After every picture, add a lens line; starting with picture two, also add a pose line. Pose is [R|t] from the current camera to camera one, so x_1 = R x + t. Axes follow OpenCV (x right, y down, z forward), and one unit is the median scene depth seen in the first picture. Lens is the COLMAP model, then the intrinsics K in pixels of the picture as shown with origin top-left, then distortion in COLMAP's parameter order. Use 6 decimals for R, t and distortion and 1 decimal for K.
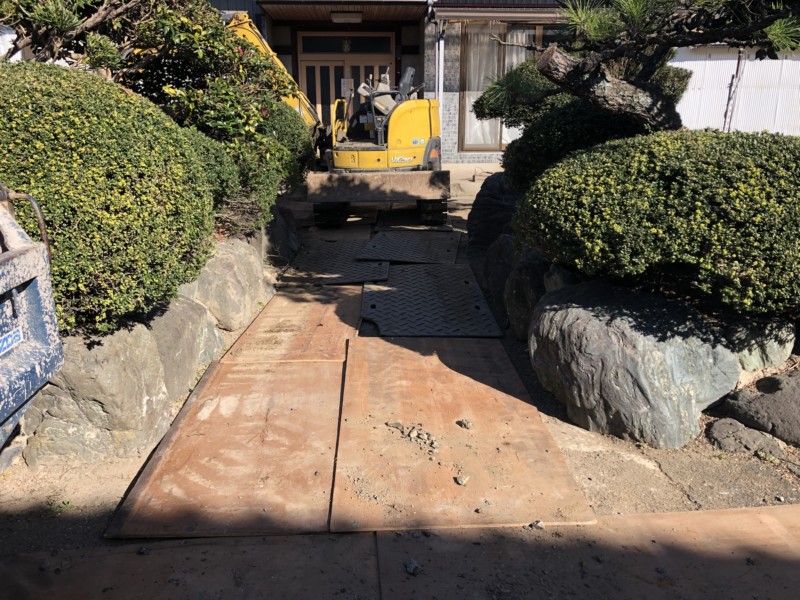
lens RADIAL K [[674.6, 0, 396.3], [0, 674.6, 290.8], [0, 0, 1]] dist [0.005082, 0.006203]
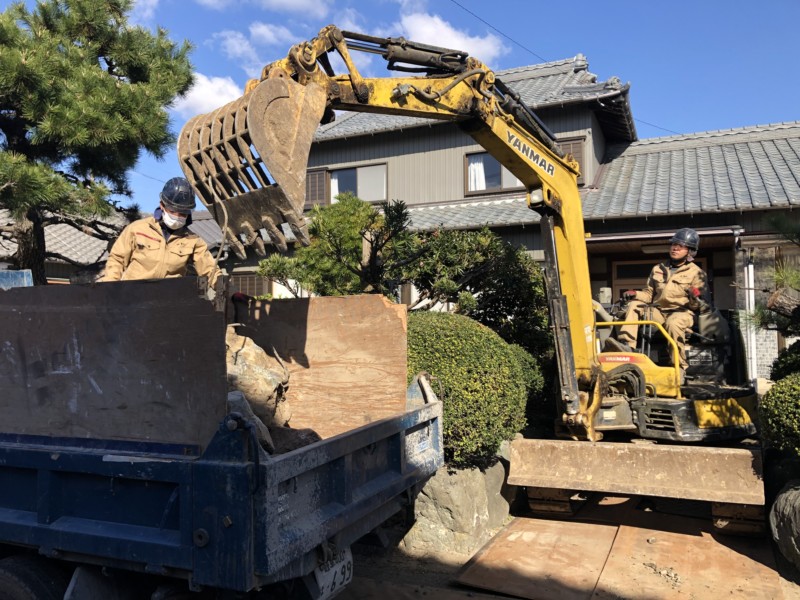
lens RADIAL K [[674.6, 0, 396.3], [0, 674.6, 290.8], [0, 0, 1]] dist [0.005082, 0.006203]
pose [[0.893748, -0.024818, -0.447882, 0.171212], [-0.113378, 0.953550, -0.279083, 0.118486], [0.434005, 0.300210, 0.849420, -0.544998]]
